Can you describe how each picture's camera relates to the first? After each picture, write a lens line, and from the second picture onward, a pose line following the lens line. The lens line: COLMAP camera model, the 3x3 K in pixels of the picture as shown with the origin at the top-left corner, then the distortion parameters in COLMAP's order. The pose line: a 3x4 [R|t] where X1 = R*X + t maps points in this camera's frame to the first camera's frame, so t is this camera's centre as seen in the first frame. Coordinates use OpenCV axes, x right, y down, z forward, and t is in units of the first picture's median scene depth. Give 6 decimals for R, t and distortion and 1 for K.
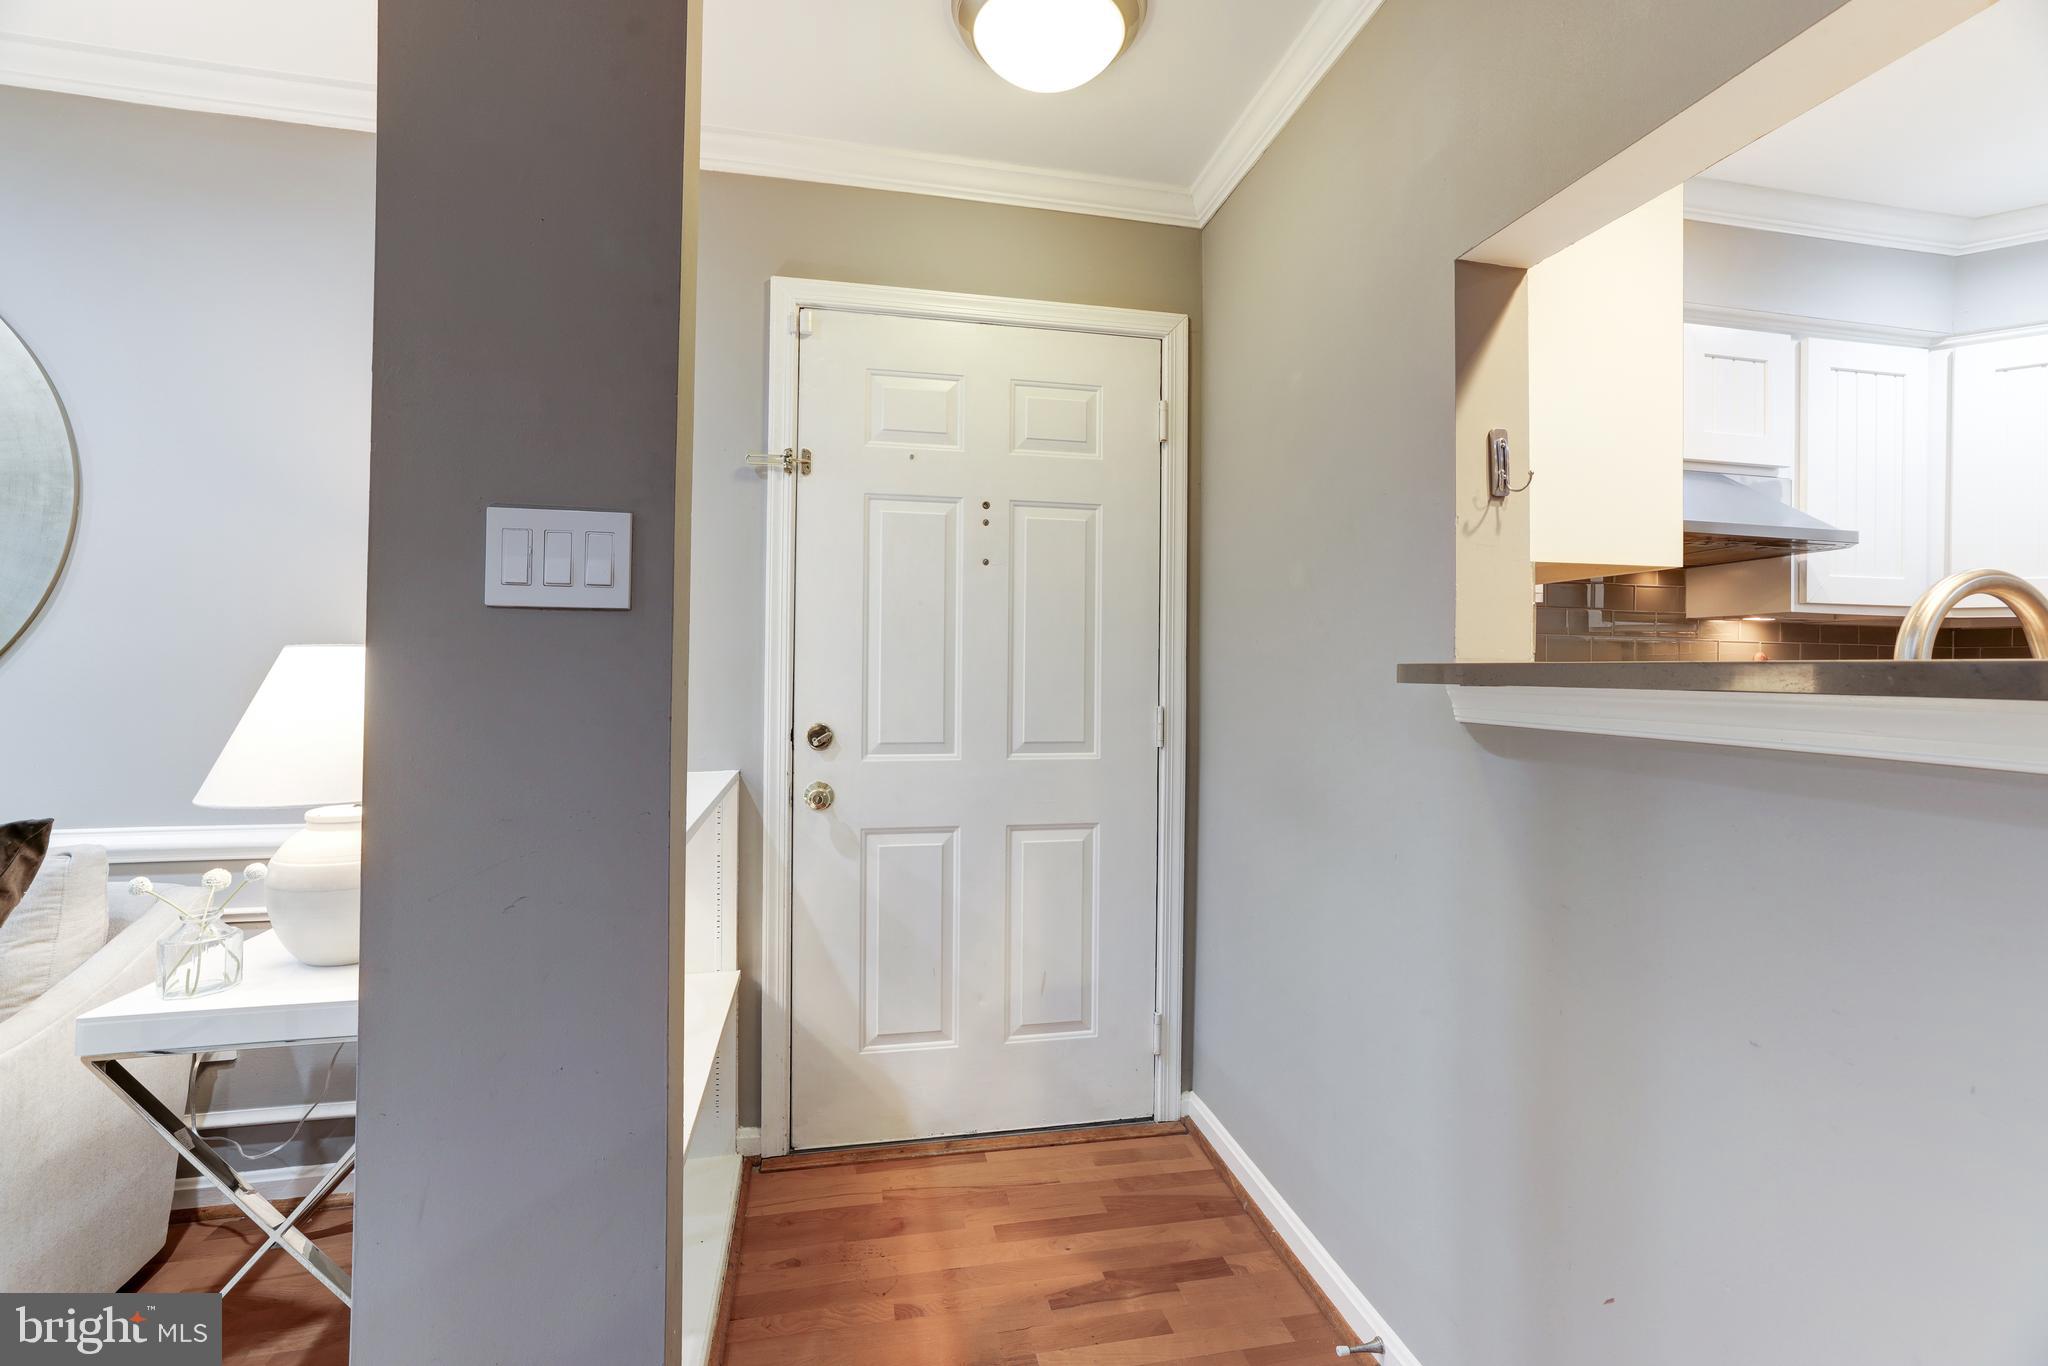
lens RADIAL K [[881.0, 0, 1020.1], [0, 881.0, 669.5], [0, 0, 1]] dist [-0.035803, 0.013156]
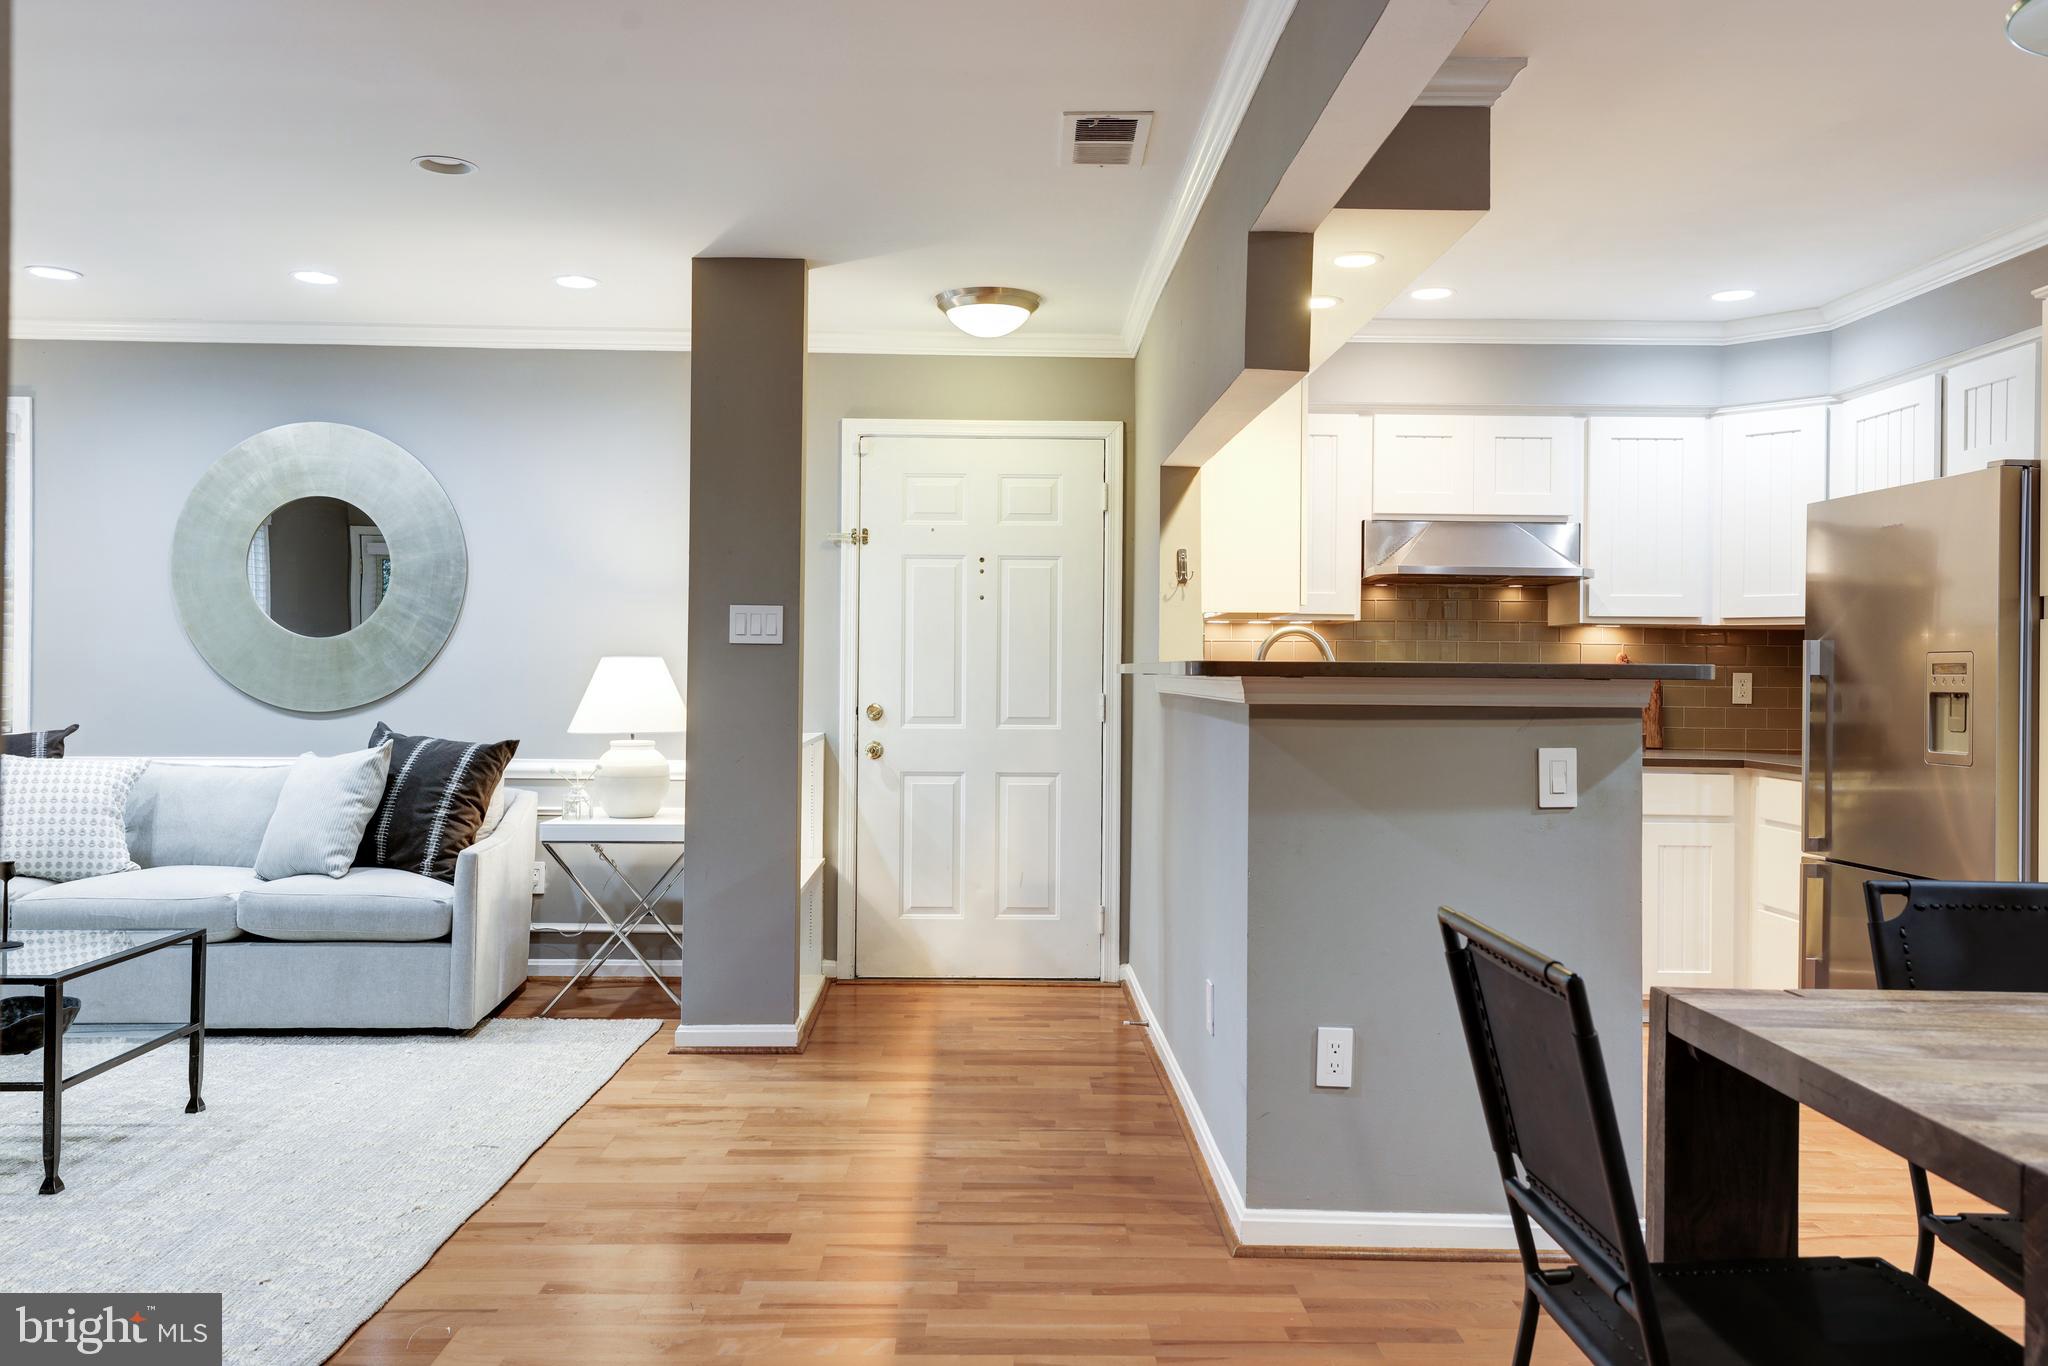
lens RADIAL K [[1463.8, 0, 1002.7], [0, 1463.8, 665.6], [0, 0, 1]] dist [0.010408, 0.019621]
pose [[0.982870, -0.004284, -0.184250, 0.469775], [0.003037, 0.999971, -0.007049, 0.012746], [0.184275, 0.006369, 0.982854, -1.495839]]
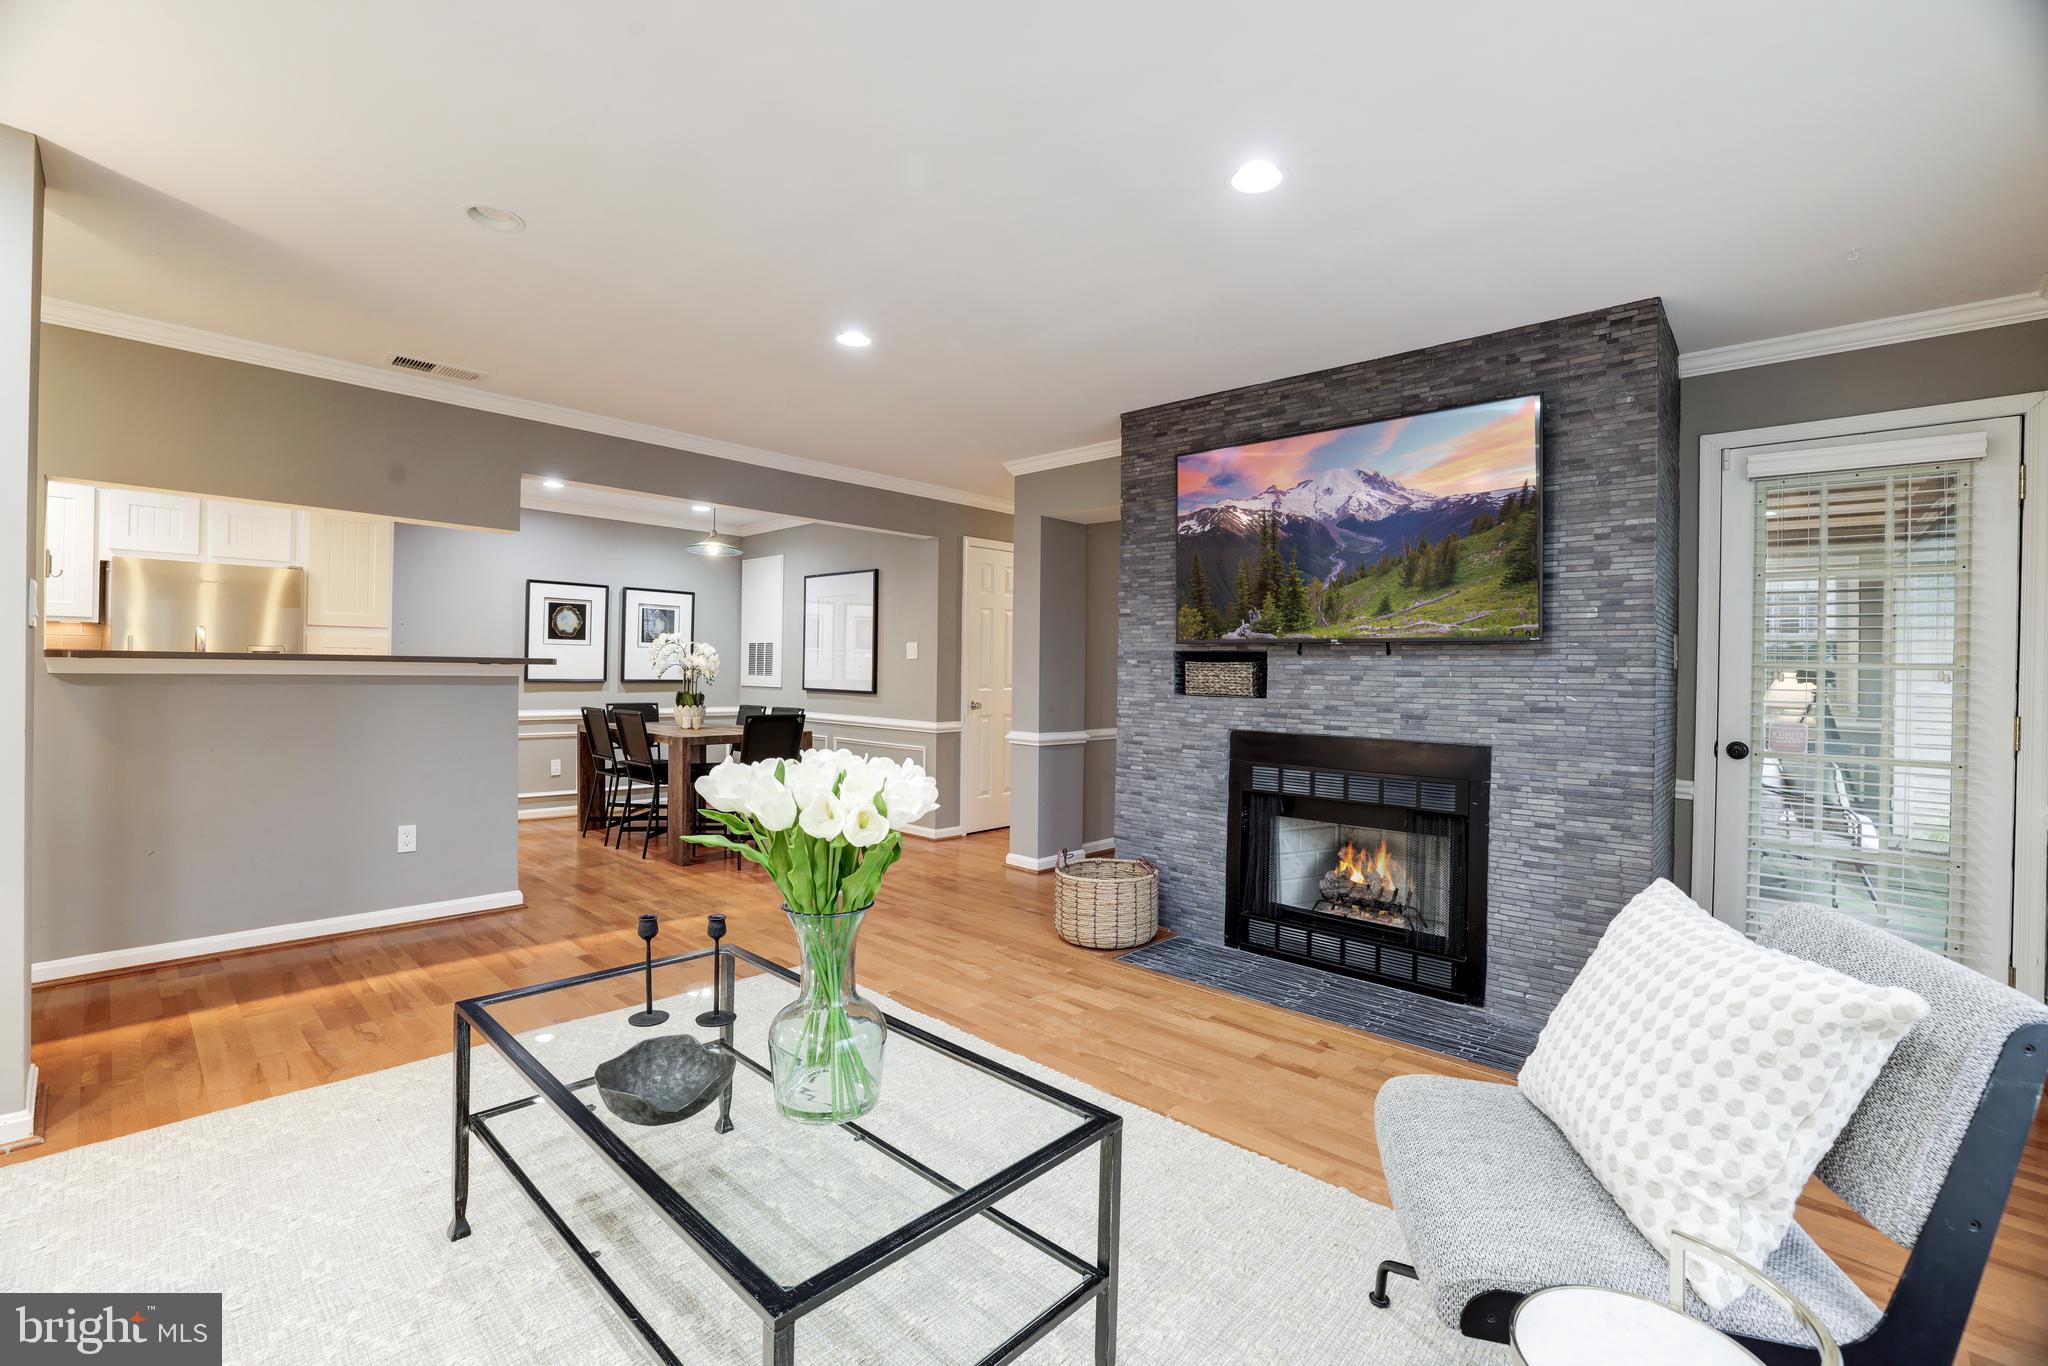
lens RADIAL K [[881.0, 0, 1035.2], [0, 881.0, 663.2], [0, 0, 1]] dist [-0.035803, 0.013156]
pose [[-0.588554, -0.015422, 0.808311, -1.780703], [-0.022927, 0.999734, 0.002380, -0.019340], [-0.808133, -0.017131, -0.588751, 0.122313]]
